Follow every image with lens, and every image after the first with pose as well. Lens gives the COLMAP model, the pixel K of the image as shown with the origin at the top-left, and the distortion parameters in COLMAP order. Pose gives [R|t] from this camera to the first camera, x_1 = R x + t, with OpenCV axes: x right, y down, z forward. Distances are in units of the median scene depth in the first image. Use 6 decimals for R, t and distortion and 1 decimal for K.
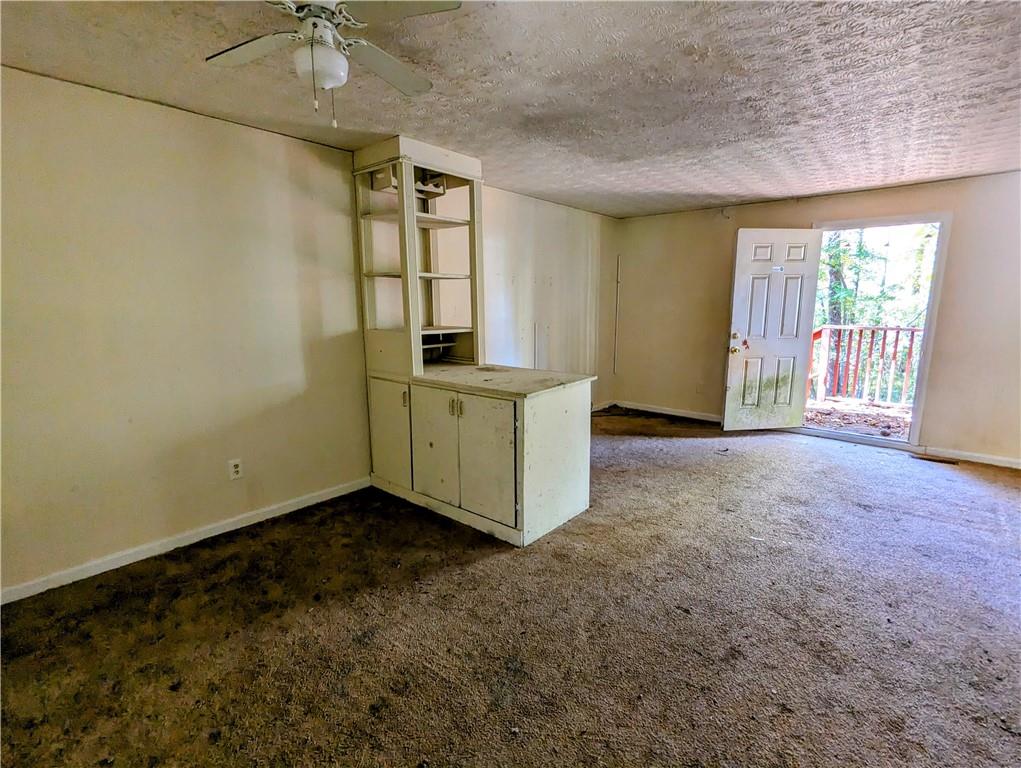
lens RADIAL K [[482.7, 0, 510.8], [0, 482.7, 385.3], [0, 0, 1]] dist [-0.003004, 0.000039]
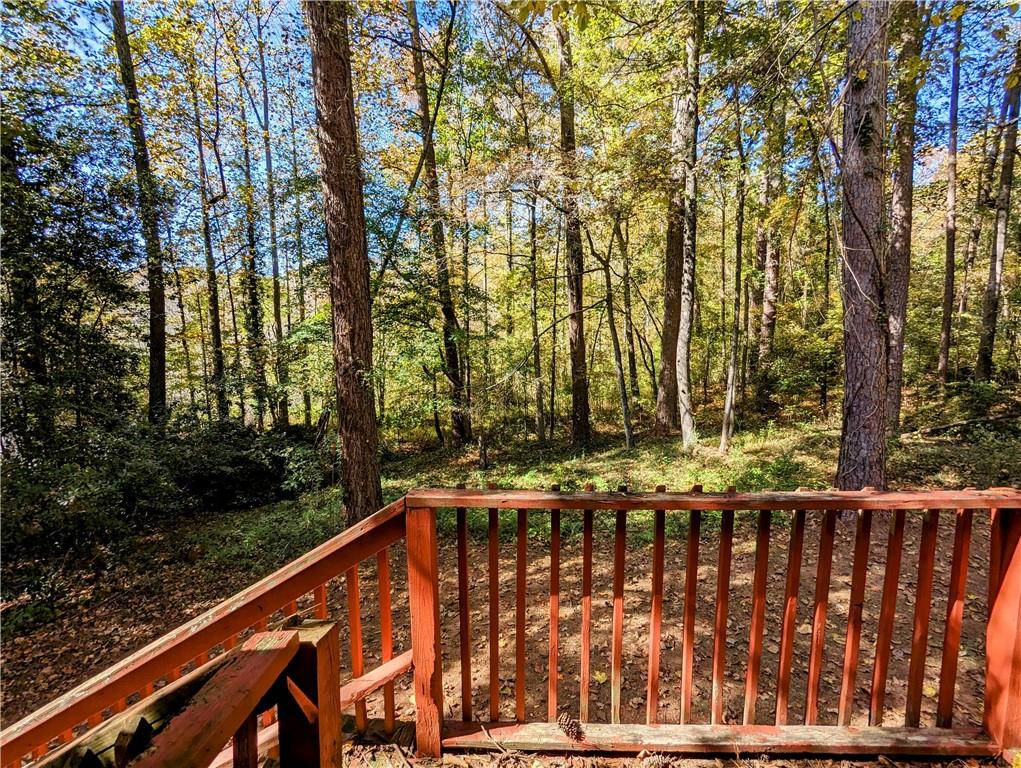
lens RADIAL K [[482.7, 0, 513.5], [0, 482.7, 386.0], [0, 0, 1]] dist [-0.003004, 0.000039]
pose [[0.756632, -0.062559, 0.650842, 0.713454], [0.105301, 0.994077, -0.026867, -0.236556], [-0.645307, 0.088862, 0.758738, 1.032016]]
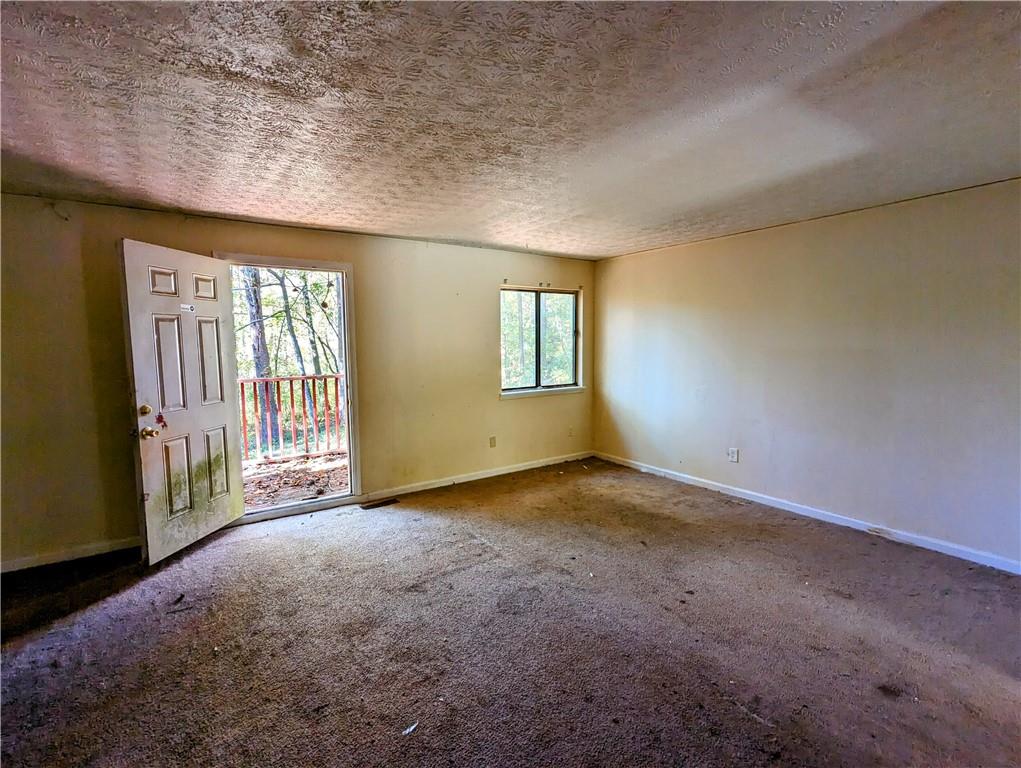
lens RADIAL K [[482.7, 0, 514.1], [0, 482.7, 386.9], [0, 0, 1]] dist [-0.003004, 0.000039]
pose [[0.240613, -0.088237, 0.966602, -0.015585], [0.179088, 0.982797, 0.045135, -0.077685], [-0.953956, 0.162247, 0.252276, 0.399894]]
